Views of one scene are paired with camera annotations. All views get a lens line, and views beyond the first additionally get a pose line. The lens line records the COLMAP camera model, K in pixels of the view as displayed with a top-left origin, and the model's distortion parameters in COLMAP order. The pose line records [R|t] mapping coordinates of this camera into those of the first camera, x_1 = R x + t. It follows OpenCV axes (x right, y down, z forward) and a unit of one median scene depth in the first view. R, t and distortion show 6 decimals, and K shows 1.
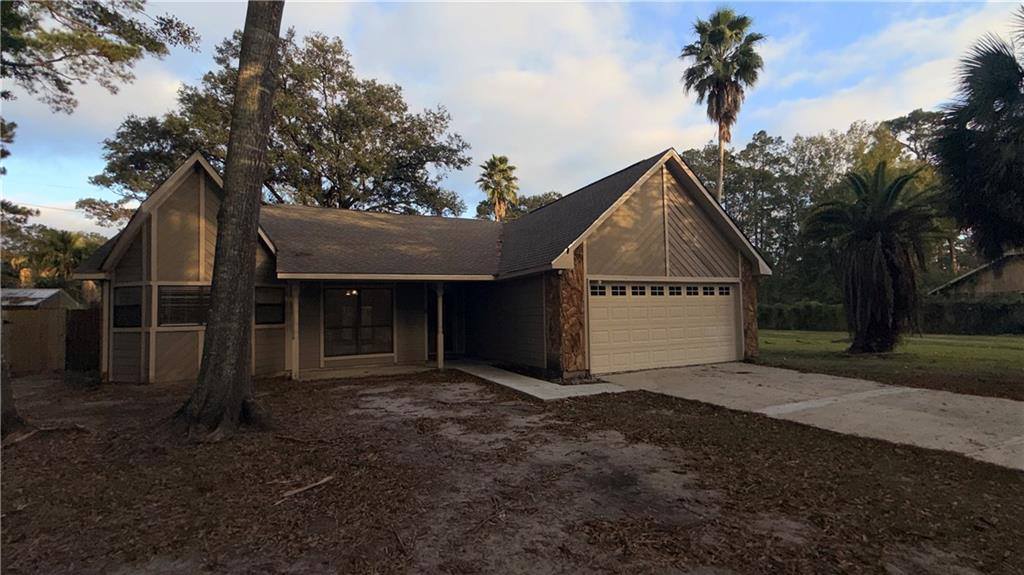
lens RADIAL K [[476.4, 0, 513.9], [0, 476.4, 288.1], [0, 0, 1]] dist [-0.001132, -0.000891]
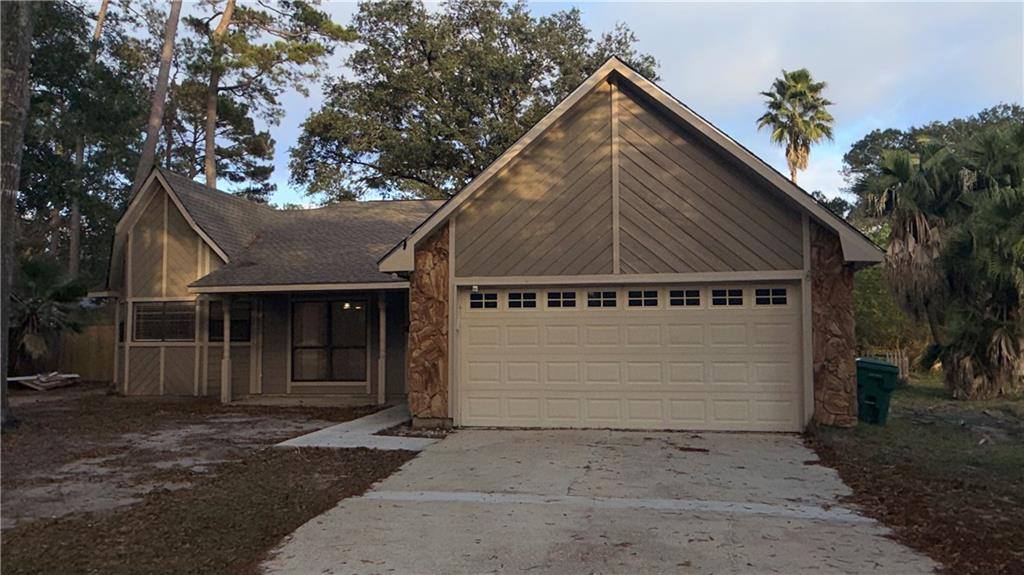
lens RADIAL K [[711.9, 0, 512.2], [0, 711.9, 290.5], [0, 0, 1]] dist [0.075449, -0.090547]
pose [[0.799779, -0.022153, -0.599885, 0.744087], [0.019878, 0.999748, -0.010418, 0.001878], [0.599965, -0.003592, 0.800018, 0.214372]]
